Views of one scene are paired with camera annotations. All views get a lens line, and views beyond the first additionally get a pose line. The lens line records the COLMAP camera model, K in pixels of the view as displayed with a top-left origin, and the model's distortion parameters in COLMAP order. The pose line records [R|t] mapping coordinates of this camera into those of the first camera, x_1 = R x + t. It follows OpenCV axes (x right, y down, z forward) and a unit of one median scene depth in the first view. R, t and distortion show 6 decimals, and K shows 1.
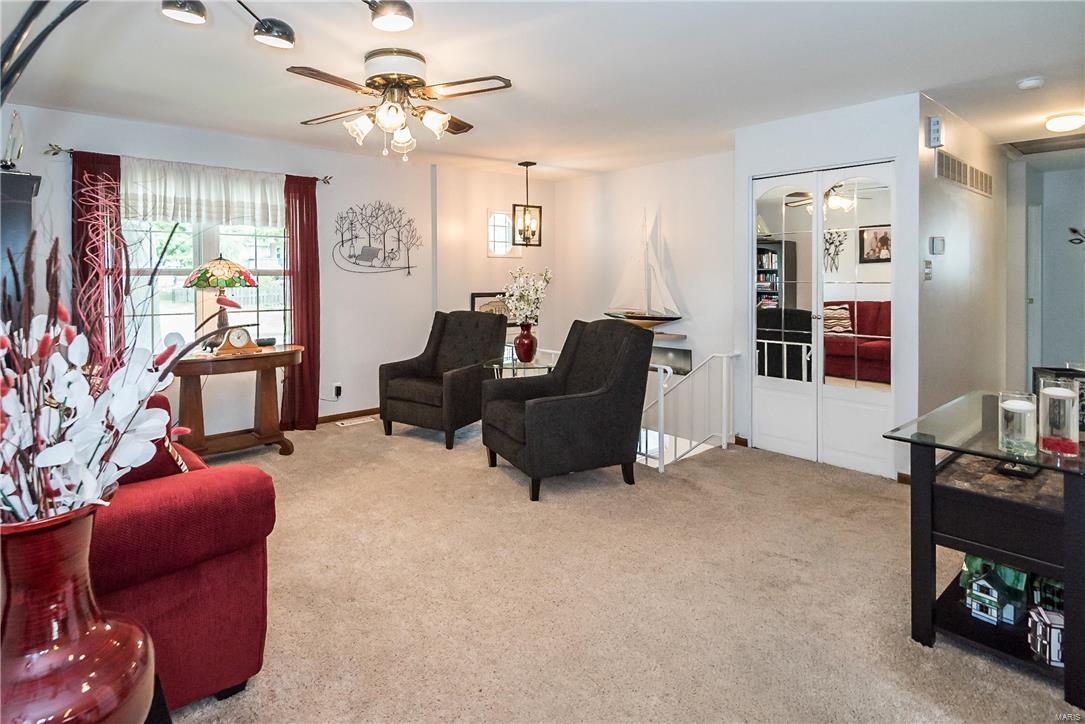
lens RADIAL K [[545.0, 0, 542.5], [0, 545.0, 362.0], [0, 0, 1]] dist [0.001633, 0.000625]
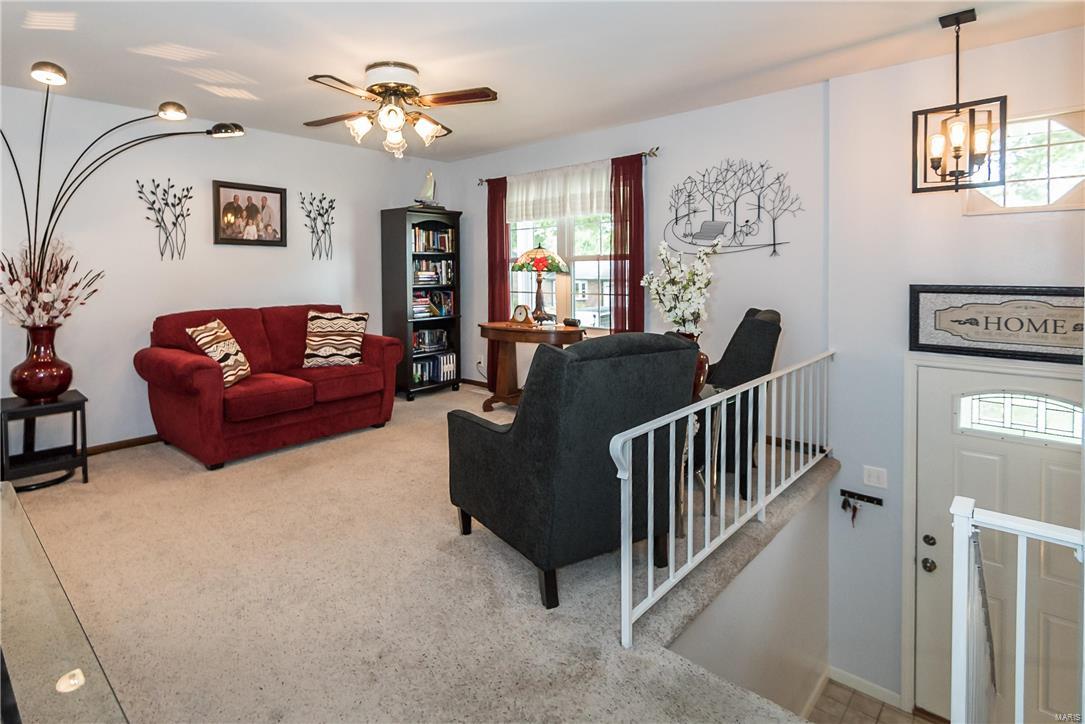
lens RADIAL K [[545.0, 0, 542.5], [0, 545.0, 362.0], [0, 0, 1]] dist [0.001633, 0.000625]
pose [[0.093196, 0.185524, -0.978210, 0.539901], [-0.127889, 0.976578, 0.173030, -0.129875], [0.987400, 0.108977, 0.114740, 0.766288]]
